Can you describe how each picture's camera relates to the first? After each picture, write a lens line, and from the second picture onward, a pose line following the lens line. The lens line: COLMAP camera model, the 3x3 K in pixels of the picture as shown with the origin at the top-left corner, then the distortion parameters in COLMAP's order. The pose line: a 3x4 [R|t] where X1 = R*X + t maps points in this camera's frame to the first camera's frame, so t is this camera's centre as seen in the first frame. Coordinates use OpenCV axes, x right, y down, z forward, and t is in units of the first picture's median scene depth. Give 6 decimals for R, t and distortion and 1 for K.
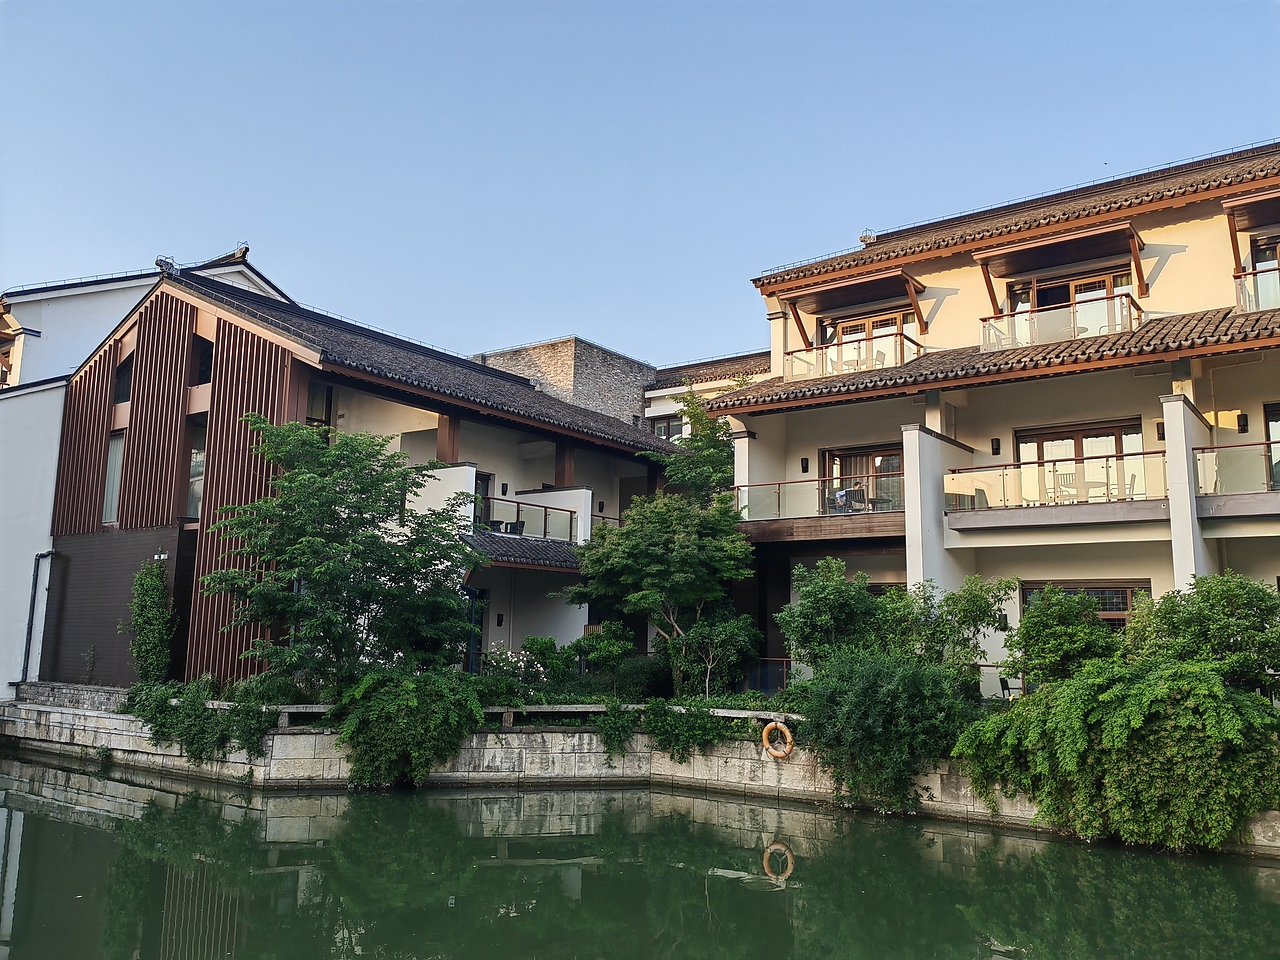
lens RADIAL K [[1014.6, 0, 620.7], [0, 1014.6, 459.9], [0, 0, 1]] dist [0.037571, -0.048875]
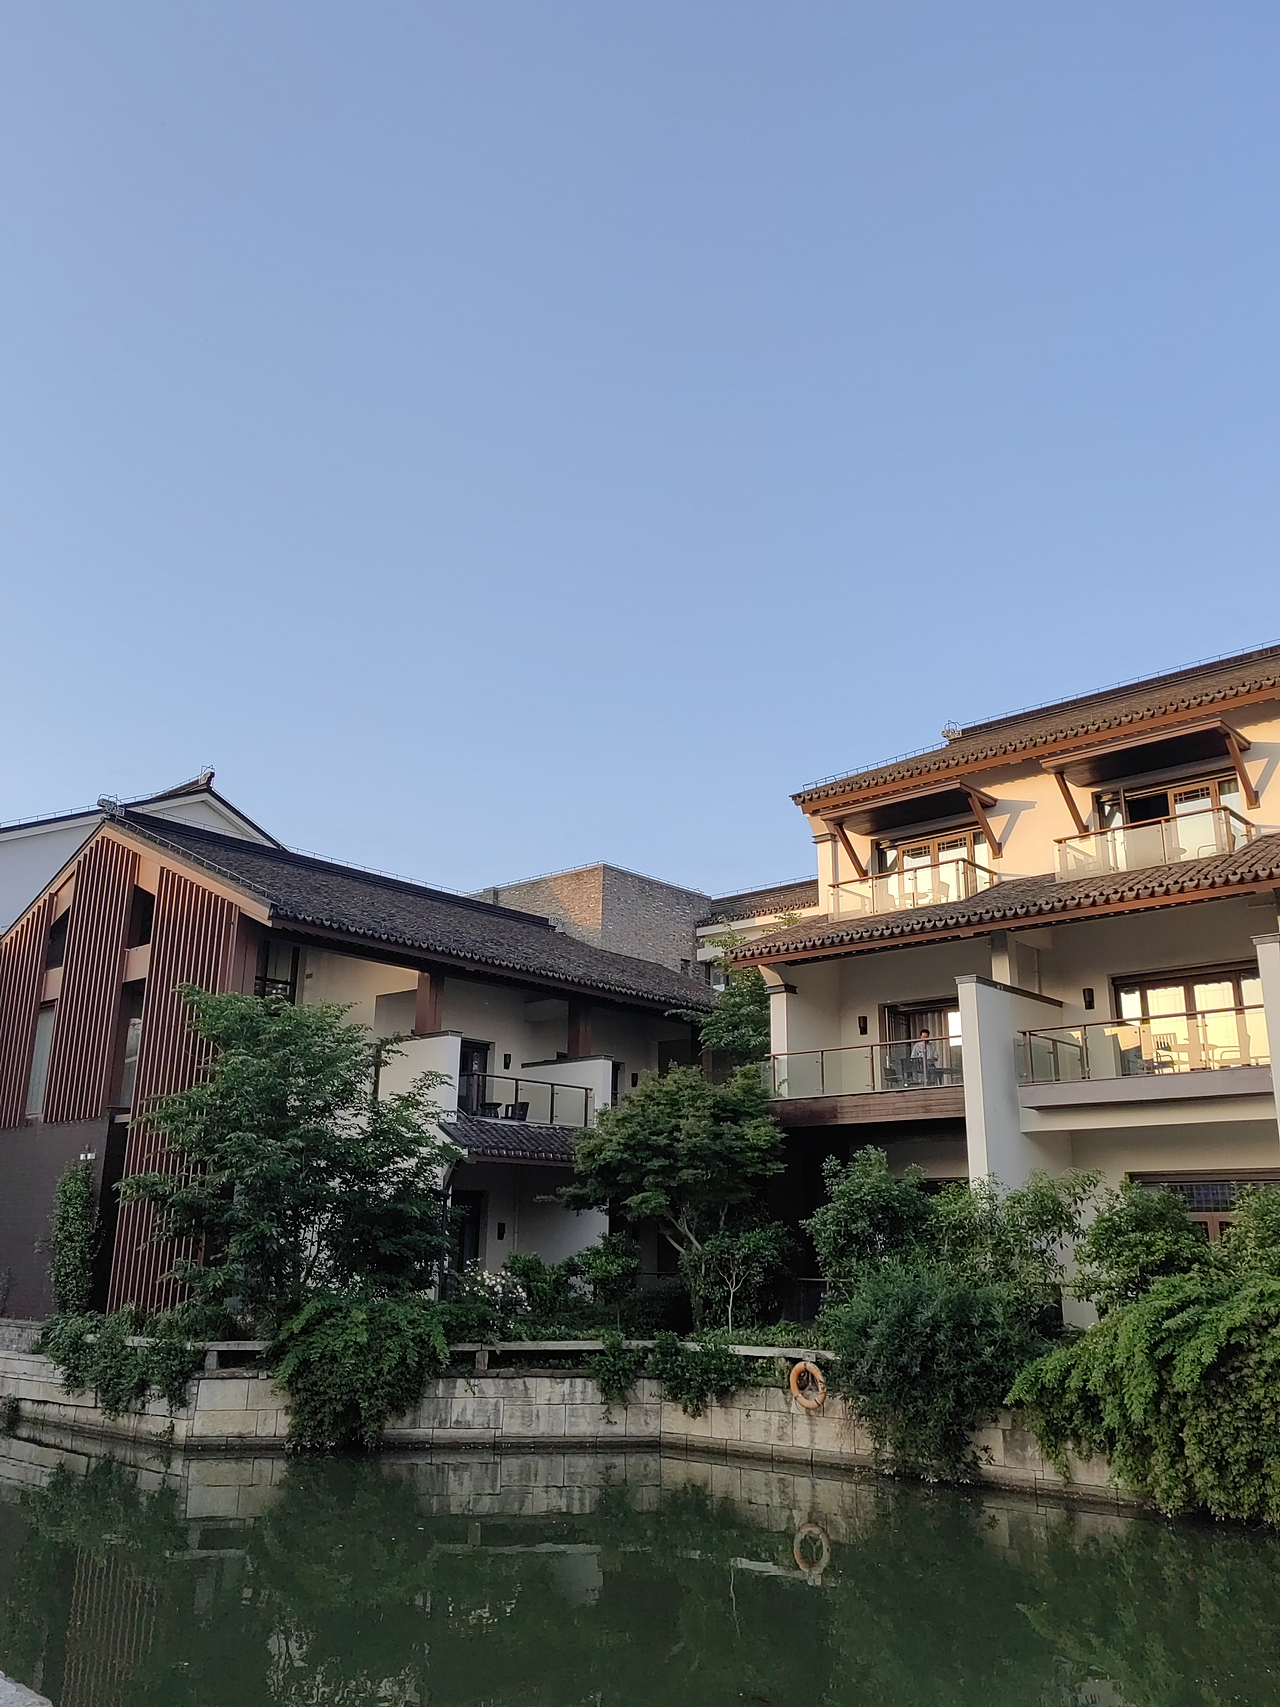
lens RADIAL K [[1353.0, 0, 594.2], [0, 1353.0, 804.9], [0, 0, 1]] dist [0.037571, -0.048875]
pose [[0.994179, -0.041473, -0.099436, 0.102170], [0.026475, 0.988684, -0.147660, -0.017086], [0.104434, 0.144168, 0.984027, -0.110313]]
